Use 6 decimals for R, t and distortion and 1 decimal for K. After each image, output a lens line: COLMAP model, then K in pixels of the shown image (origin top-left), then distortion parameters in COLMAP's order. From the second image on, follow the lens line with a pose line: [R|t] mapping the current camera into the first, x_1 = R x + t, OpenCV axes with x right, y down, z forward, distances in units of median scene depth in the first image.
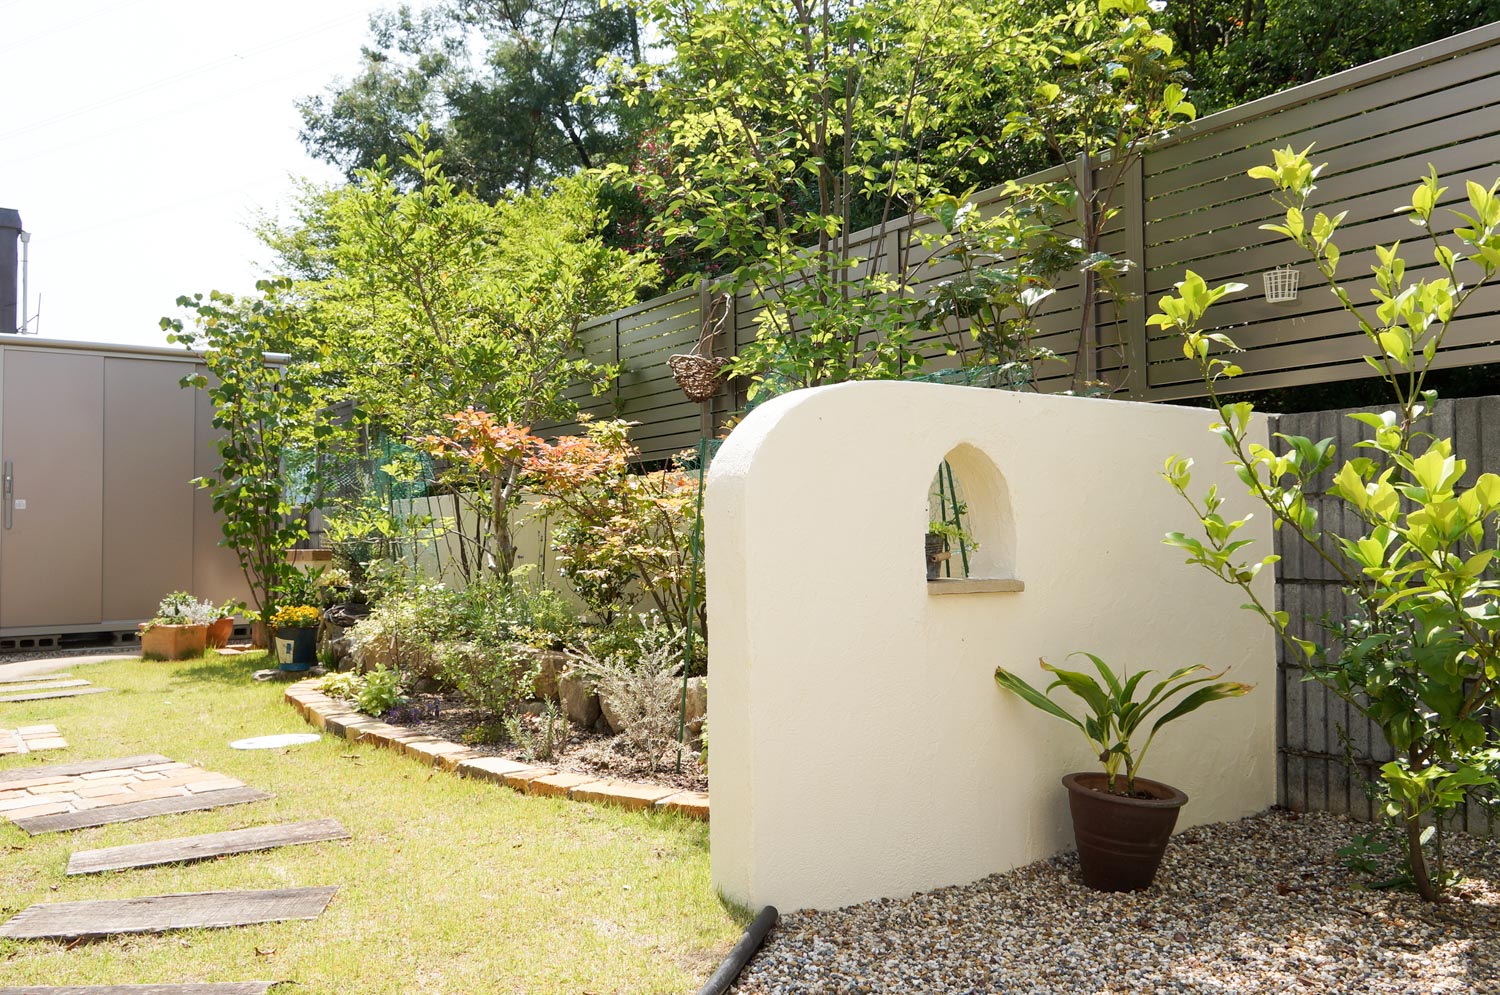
lens RADIAL K [[1211.8, 0, 750.0], [0, 1211.8, 497.5], [0, 0, 1]] dist [0.000991, 0.005618]
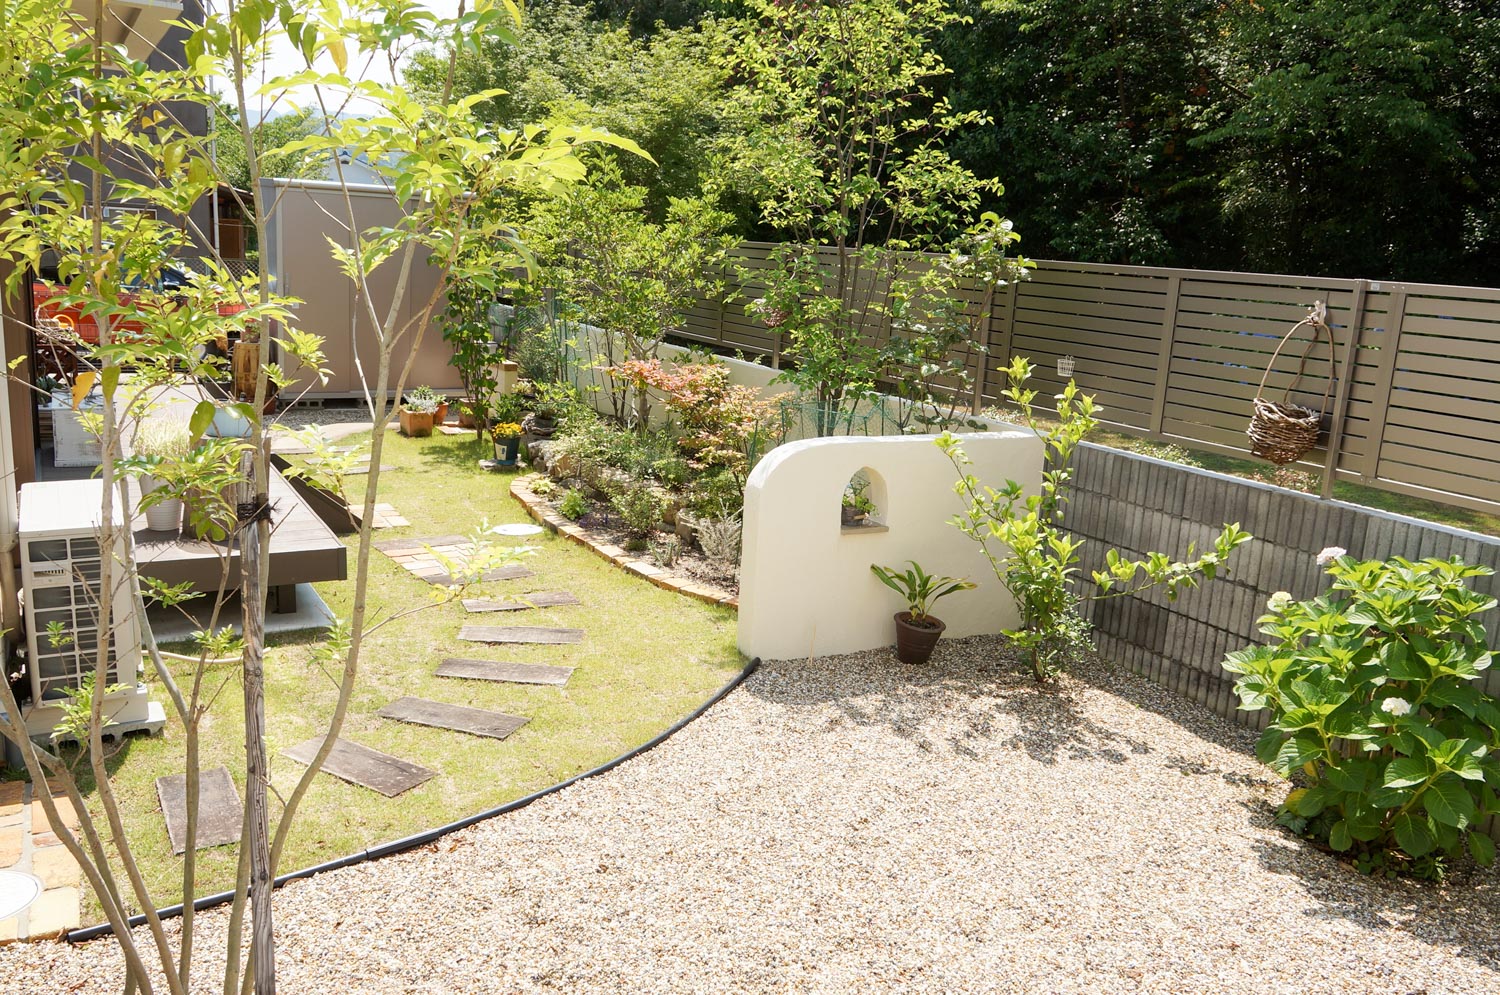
lens RADIAL K [[1211.8, 0, 750.0], [0, 1211.8, 497.5], [0, 0, 1]] dist [0.000991, 0.005618]
pose [[0.993249, 0.089248, -0.074100, 0.129538], [-0.069232, 0.968636, 0.238643, -0.482930], [0.093074, -0.231902, 0.968276, -1.127266]]
